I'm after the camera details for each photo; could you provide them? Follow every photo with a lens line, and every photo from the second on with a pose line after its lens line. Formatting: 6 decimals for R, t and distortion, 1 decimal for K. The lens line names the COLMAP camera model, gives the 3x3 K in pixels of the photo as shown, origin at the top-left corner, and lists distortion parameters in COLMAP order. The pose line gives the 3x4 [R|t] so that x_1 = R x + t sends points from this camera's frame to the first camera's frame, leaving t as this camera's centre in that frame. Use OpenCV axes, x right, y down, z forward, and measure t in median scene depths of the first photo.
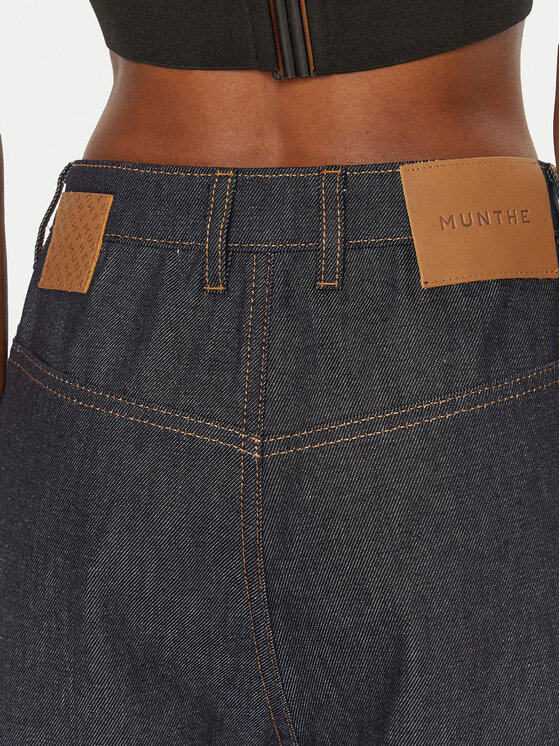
lens RADIAL K [[1327.8, 0, 337.6], [0, 1327.8, 383.6], [0, 0, 1]] dist [0.186095, 0.000000]
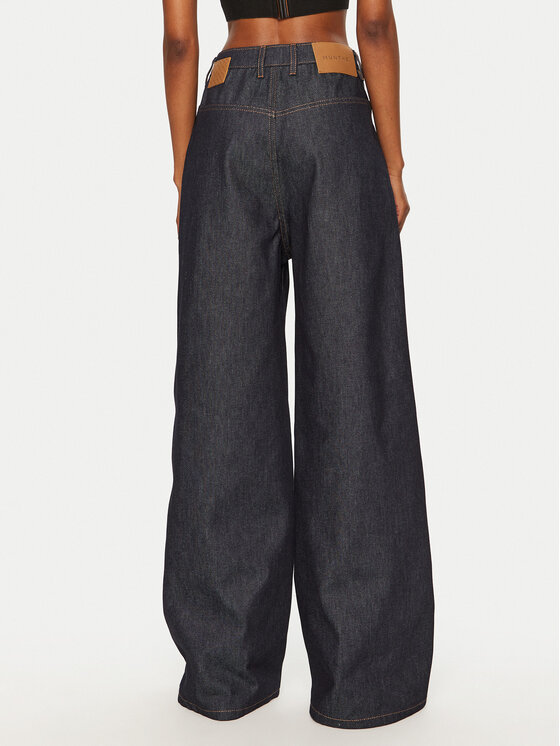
lens RADIAL K [[879.4, 0, 268.9], [0, 879.4, 368.6], [0, 0, 1]] dist [0.002779, 0.000000]
pose [[0.999907, -0.010663, 0.008559, -0.100100], [0.011910, 0.986706, -0.162076, 1.094703], [-0.006717, 0.162162, 0.986741, -1.214130]]
